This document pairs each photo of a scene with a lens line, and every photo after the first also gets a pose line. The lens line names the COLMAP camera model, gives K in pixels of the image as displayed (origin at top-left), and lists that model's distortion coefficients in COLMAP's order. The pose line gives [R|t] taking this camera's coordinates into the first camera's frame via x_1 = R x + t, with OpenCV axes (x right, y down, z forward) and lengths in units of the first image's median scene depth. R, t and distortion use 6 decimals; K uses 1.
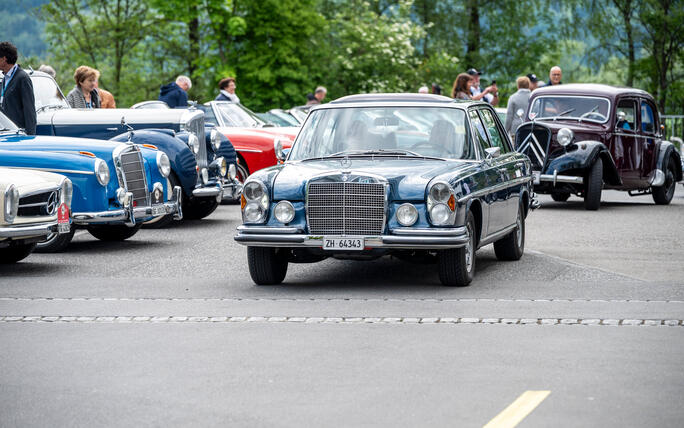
lens RADIAL K [[2964.1, 0, 342.0], [0, 2964.1, 214.0], [0, 0, 1]] dist [-0.185194, 0.818298]
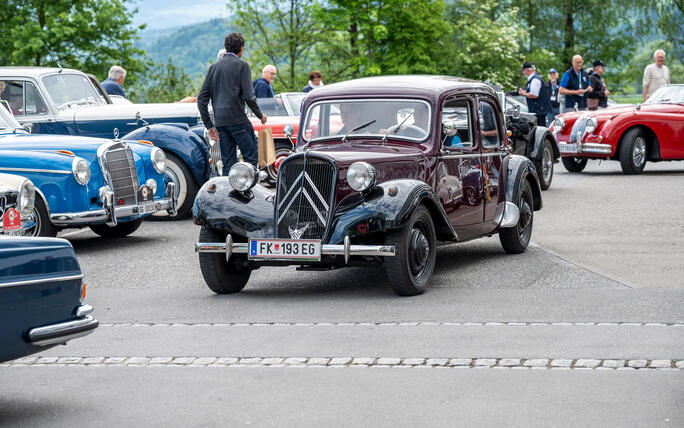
lens RADIAL K [[2055.4, 0, 342.0], [0, 2055.4, 214.0], [0, 0, 1]] dist [-0.009172, 0.271166]
pose [[0.996604, -0.018969, -0.080130, 0.018043], [0.020772, 0.999548, 0.021726, -0.004020], [0.079682, -0.023317, 0.996548, 0.103420]]
